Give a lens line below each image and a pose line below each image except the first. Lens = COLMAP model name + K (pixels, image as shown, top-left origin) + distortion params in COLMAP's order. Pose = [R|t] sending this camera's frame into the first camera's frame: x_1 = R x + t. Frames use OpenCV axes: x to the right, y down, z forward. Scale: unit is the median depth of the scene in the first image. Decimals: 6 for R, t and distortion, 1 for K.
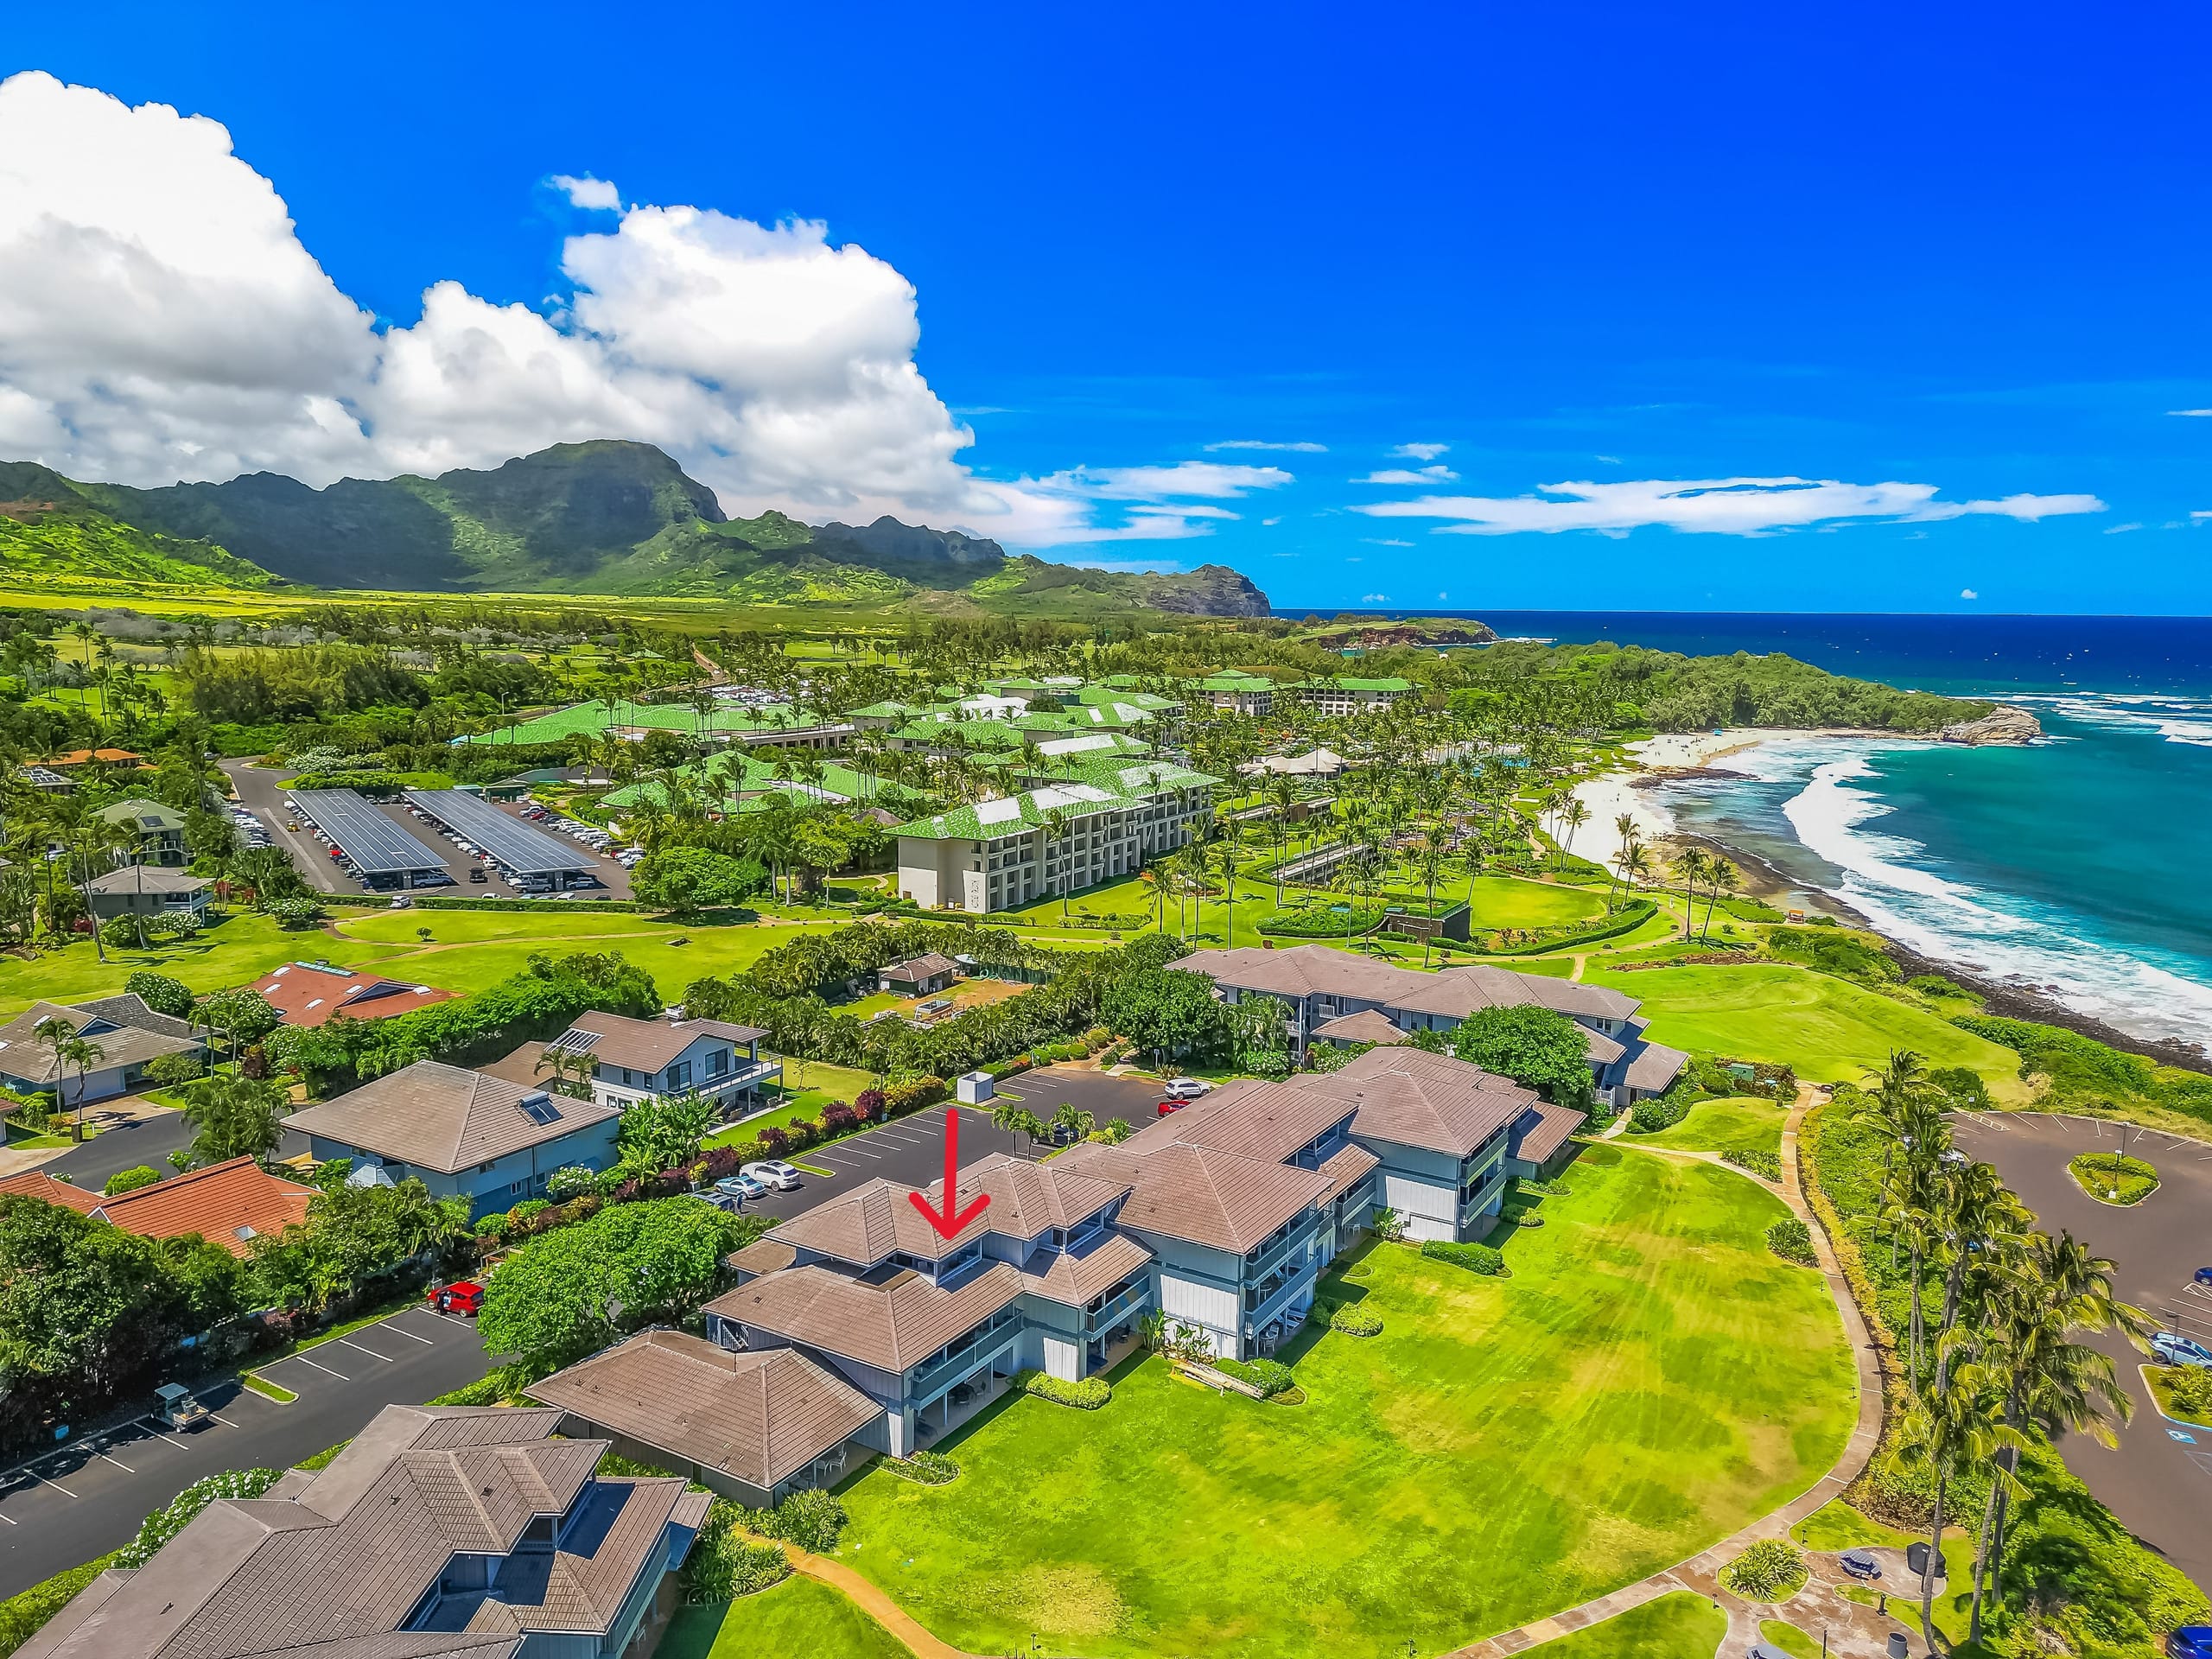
lens RADIAL K [[1552.1, 0, 1106.0], [0, 1552.1, 829.5], [0, 0, 1]] dist [0.093500, -0.093140]
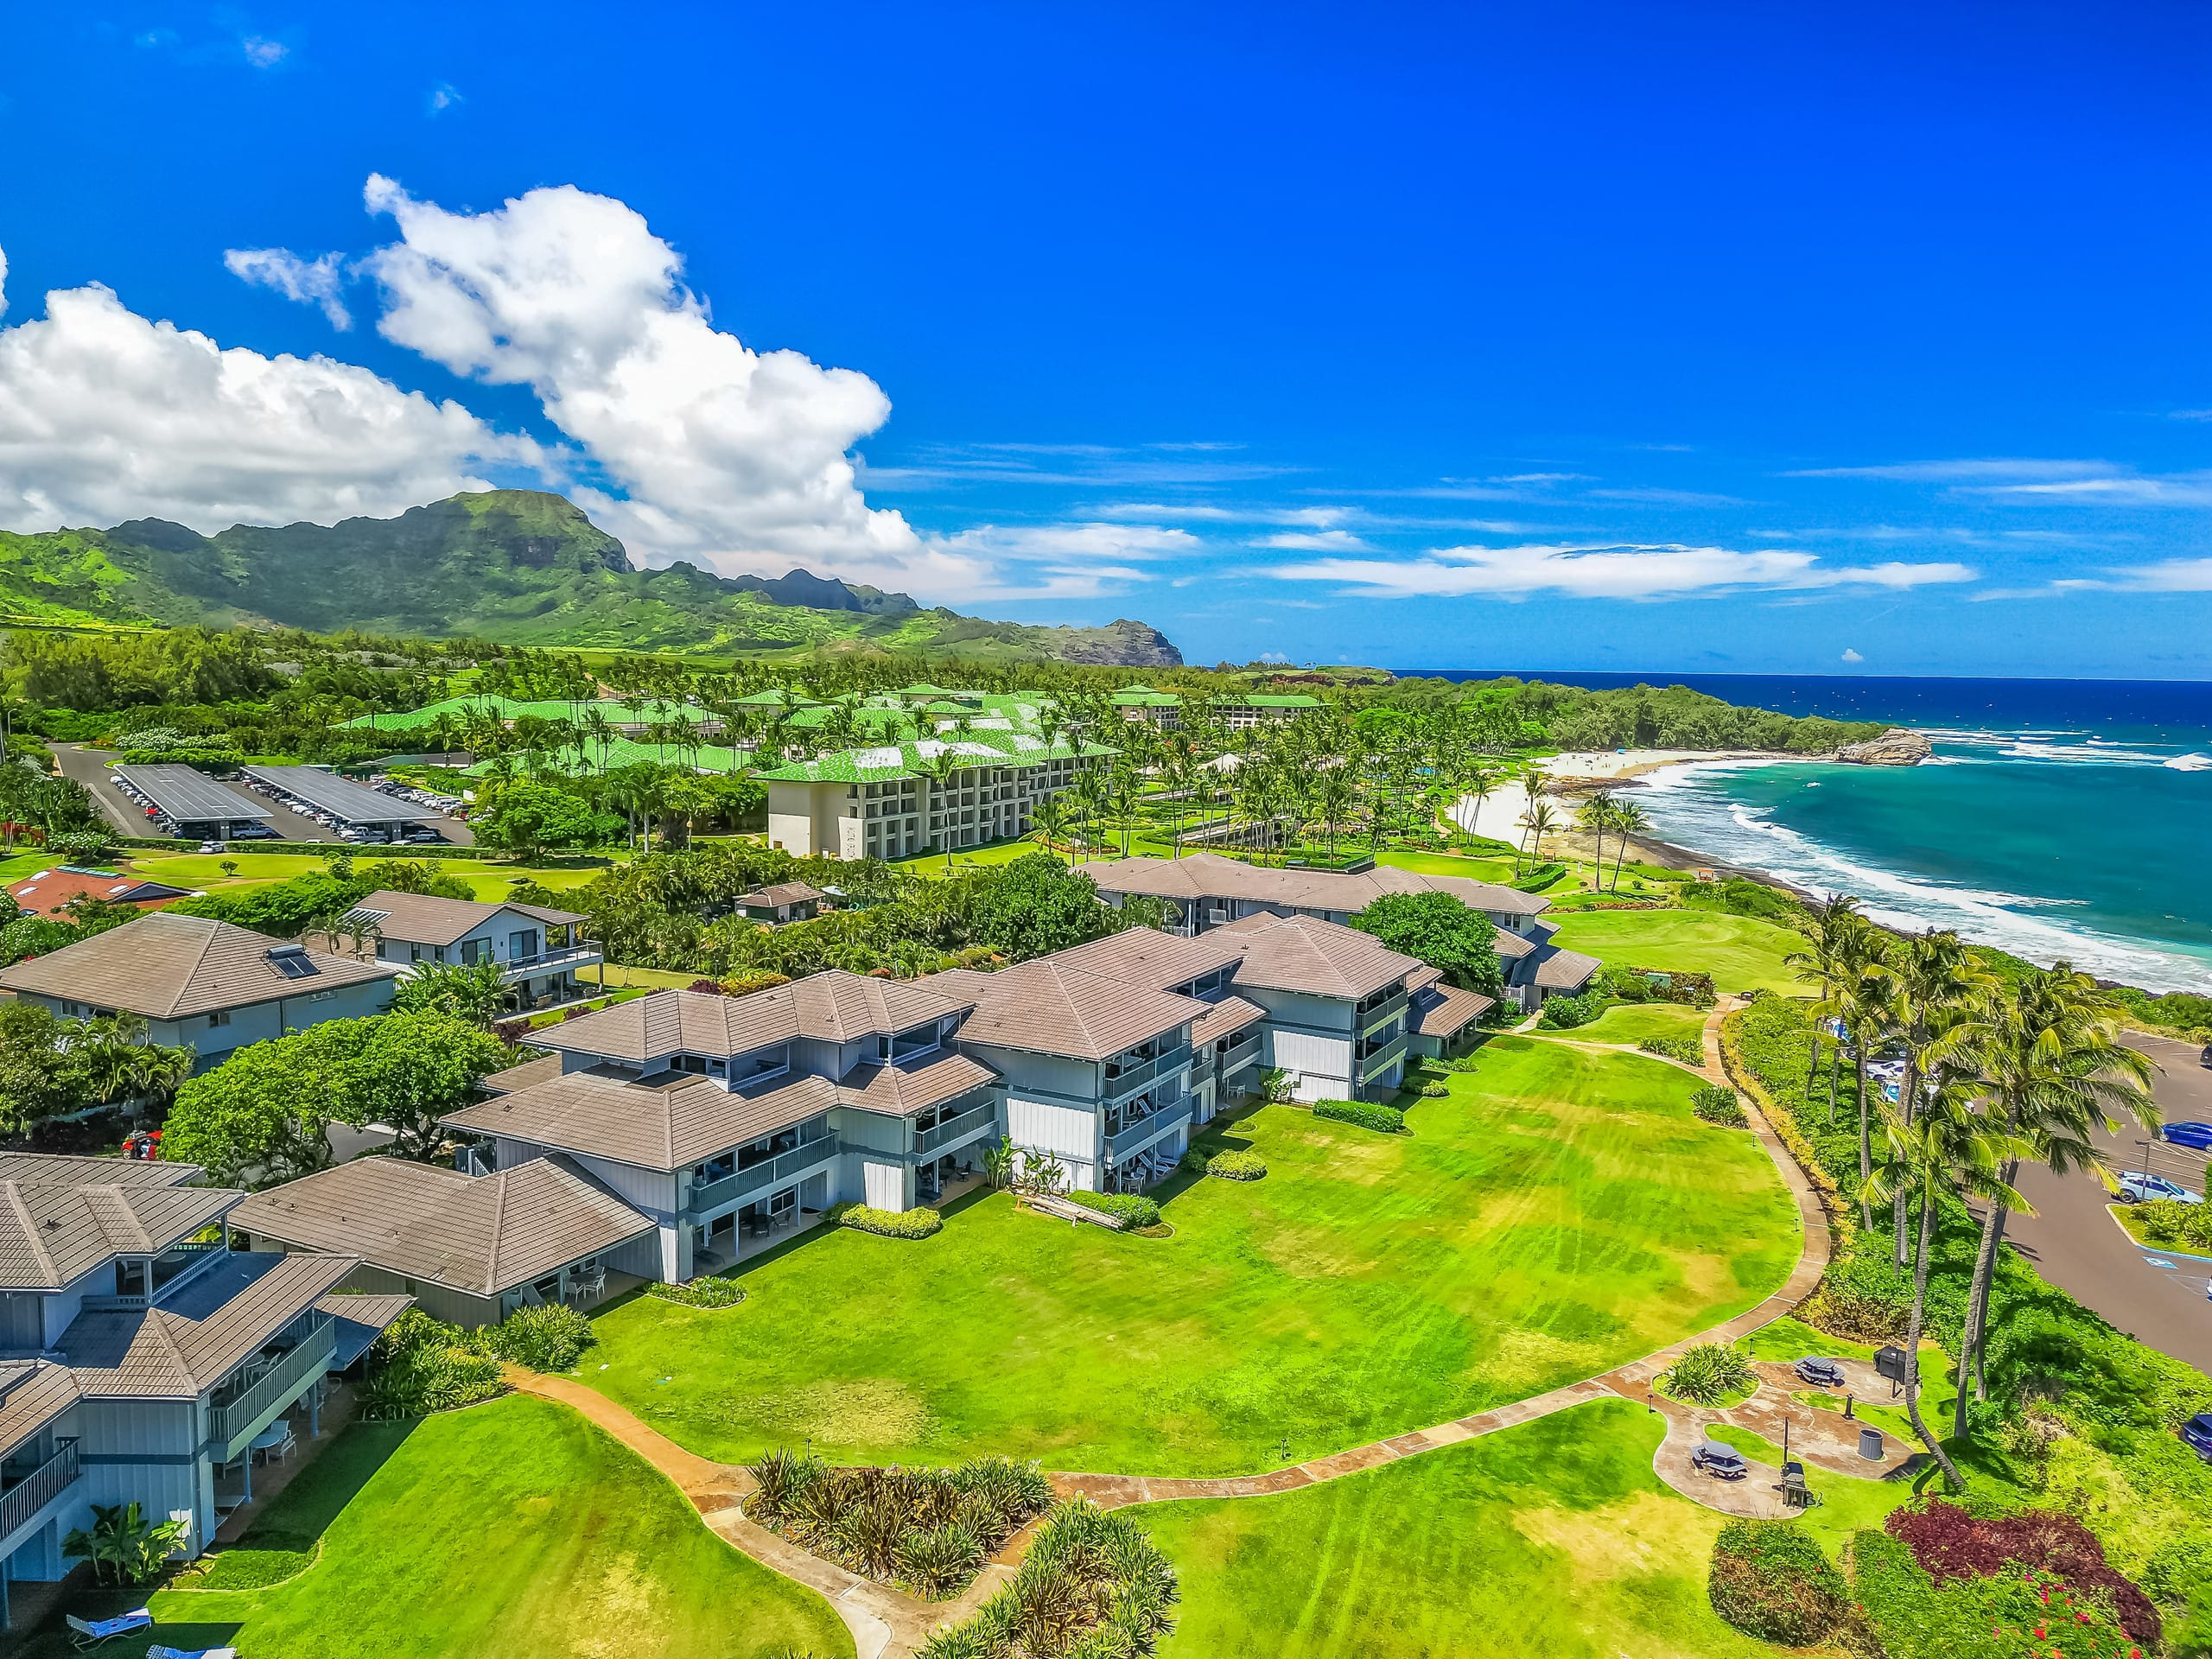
lens RADIAL K [[1552.1, 0, 1106.0], [0, 1552.1, 829.5], [0, 0, 1]] dist [0.093500, -0.093140]
pose [[0.998509, 0.000795, 0.054580, 0.027626], [0.001224, 0.999317, -0.036939, 0.109402], [-0.054572, 0.036950, 0.997826, 0.091825]]
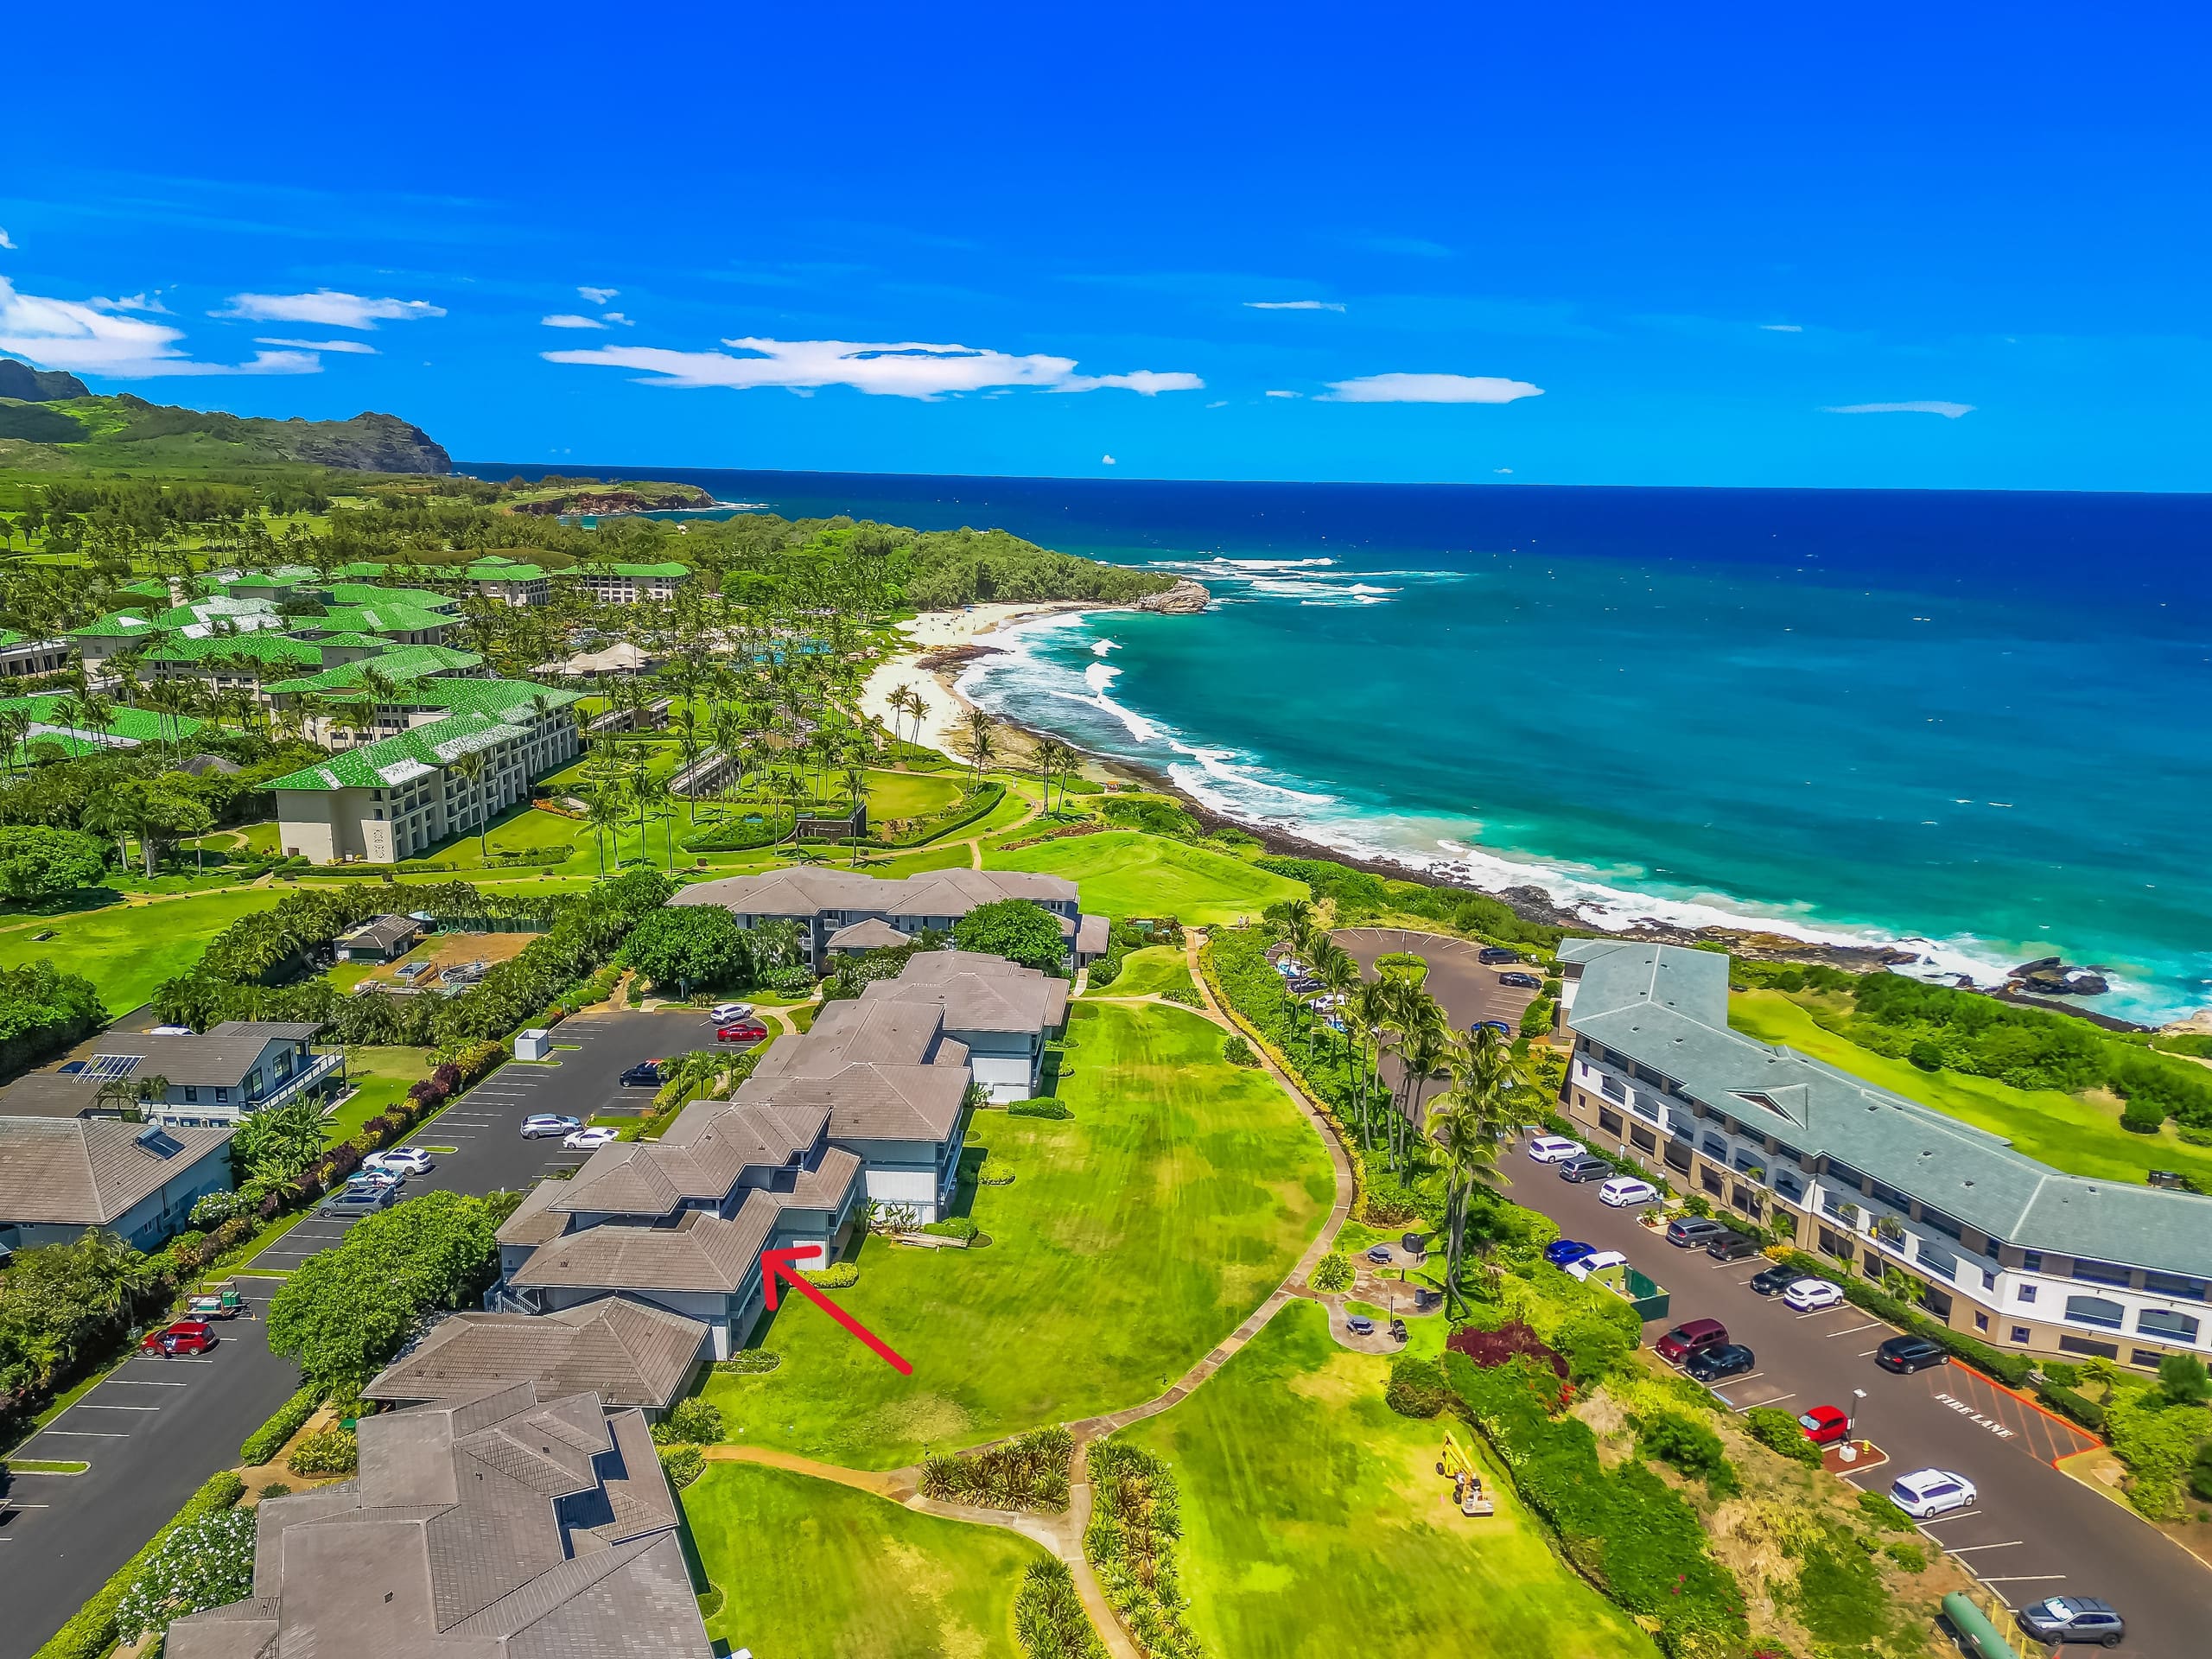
lens RADIAL K [[1552.1, 0, 1106.0], [0, 1552.1, 829.5], [0, 0, 1]] dist [0.093500, -0.093140]
pose [[0.880381, -0.102227, 0.463120, -0.220181], [0.061332, 0.992834, 0.102563, -0.061545], [-0.470286, -0.061890, 0.880341, -0.096412]]
